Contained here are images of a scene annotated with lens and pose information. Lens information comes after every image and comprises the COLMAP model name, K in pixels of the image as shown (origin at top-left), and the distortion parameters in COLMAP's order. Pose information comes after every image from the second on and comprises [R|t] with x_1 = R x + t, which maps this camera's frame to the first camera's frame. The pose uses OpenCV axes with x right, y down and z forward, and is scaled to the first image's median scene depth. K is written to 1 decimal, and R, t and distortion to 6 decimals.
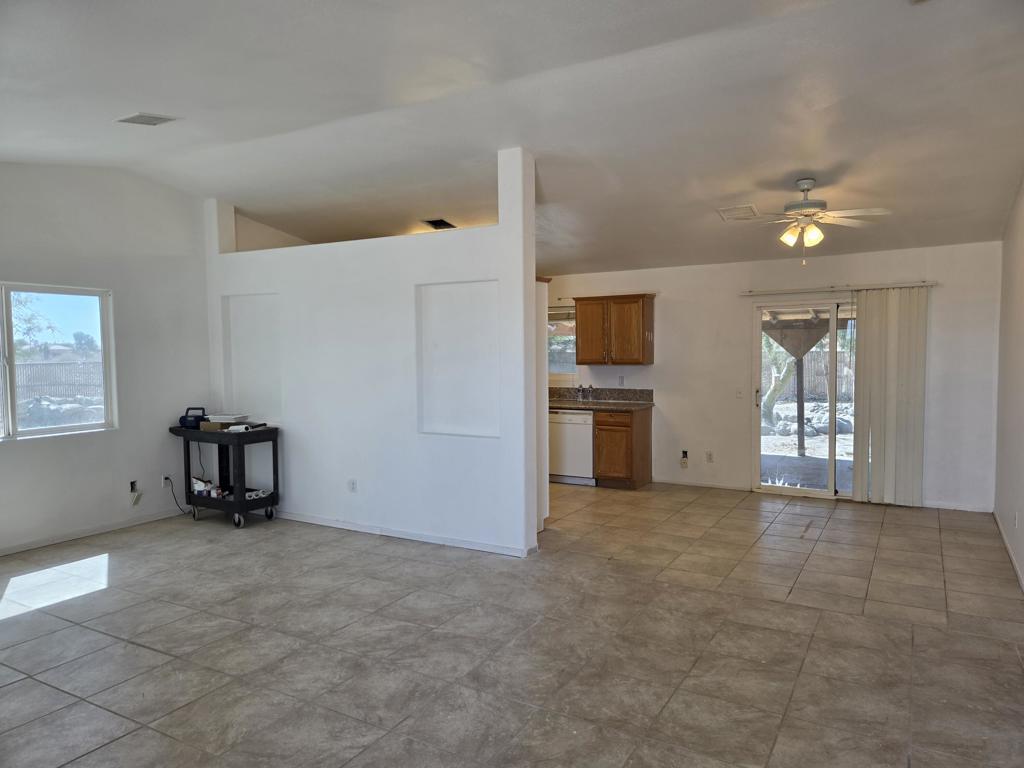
lens RADIAL K [[686.3, 0, 512.0], [0, 686.3, 384.0], [0, 0, 1]] dist [0.021543, -0.000605]
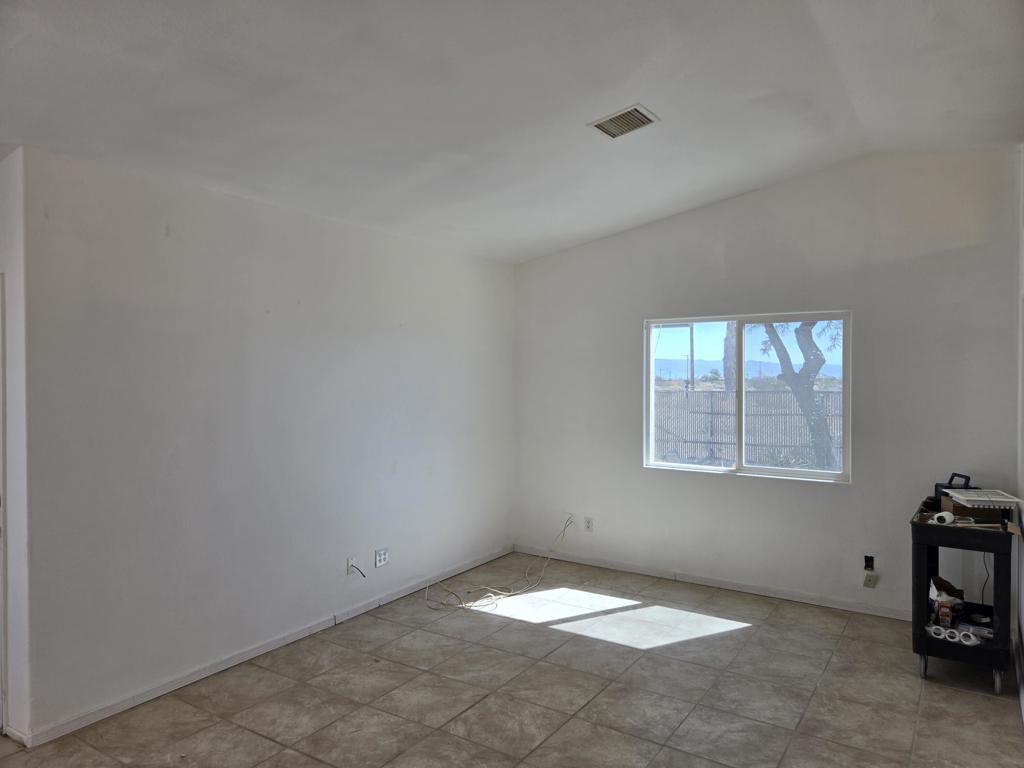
lens RADIAL K [[686.3, 0, 512.0], [0, 686.3, 384.0], [0, 0, 1]] dist [0.021543, -0.000605]
pose [[-0.037564, 0.023916, -0.999008, 0.293848], [-0.054848, 0.998157, 0.025958, -0.062111], [0.997788, 0.055769, -0.036183, 0.797261]]
